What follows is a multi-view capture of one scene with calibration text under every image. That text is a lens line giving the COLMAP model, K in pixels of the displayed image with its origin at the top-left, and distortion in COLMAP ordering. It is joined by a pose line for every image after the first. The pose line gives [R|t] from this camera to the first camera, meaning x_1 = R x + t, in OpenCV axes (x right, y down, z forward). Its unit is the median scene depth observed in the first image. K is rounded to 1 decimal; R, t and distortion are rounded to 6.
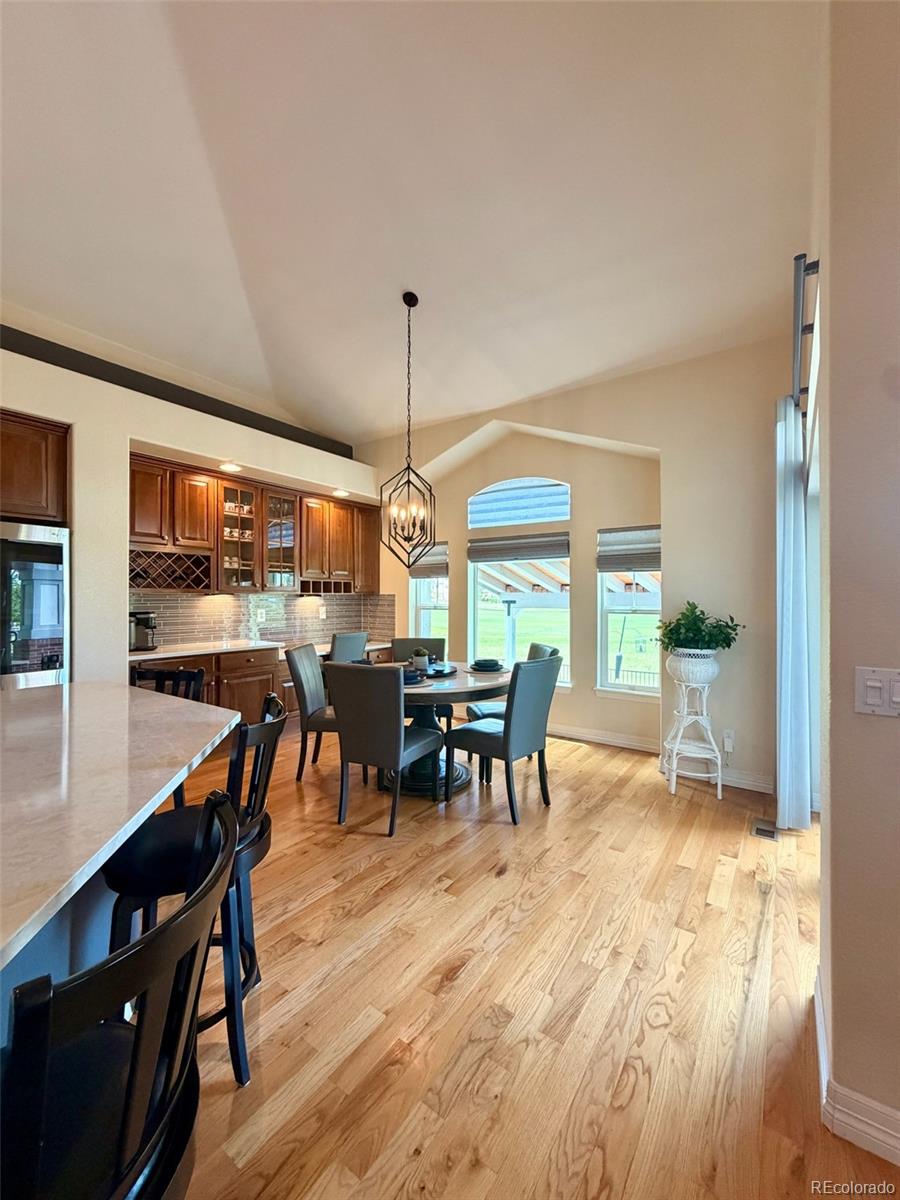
lens RADIAL K [[480.1, 0, 451.1], [0, 480.1, 596.6], [0, 0, 1]] dist [0.000938, 0.000884]
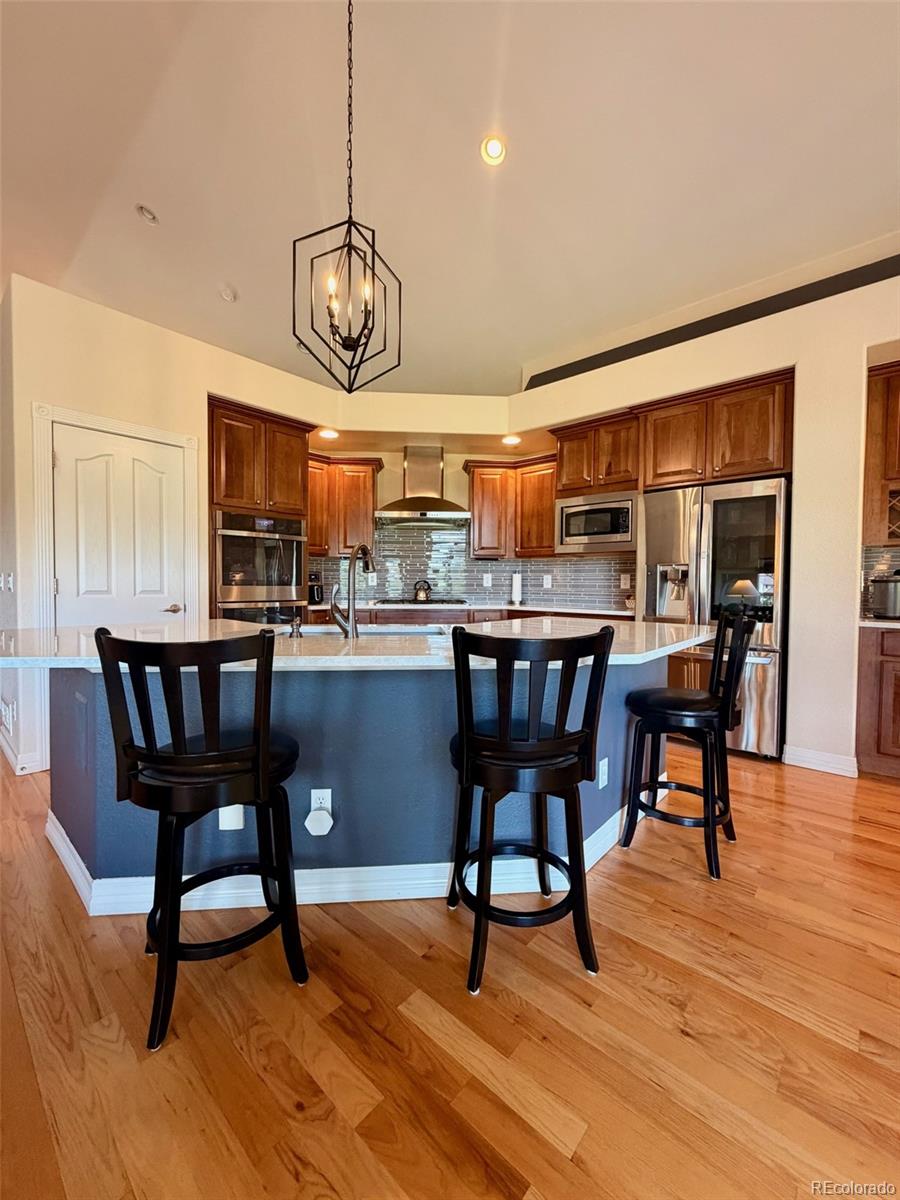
lens RADIAL K [[480.1, 0, 452.0], [0, 480.1, 596.0], [0, 0, 1]] dist [0.000938, 0.000884]
pose [[-0.108085, 0.024235, -0.993846, 0.170412], [-0.002464, 0.999693, 0.024646, 0.052606], [0.994139, 0.005113, -0.107992, 0.330804]]
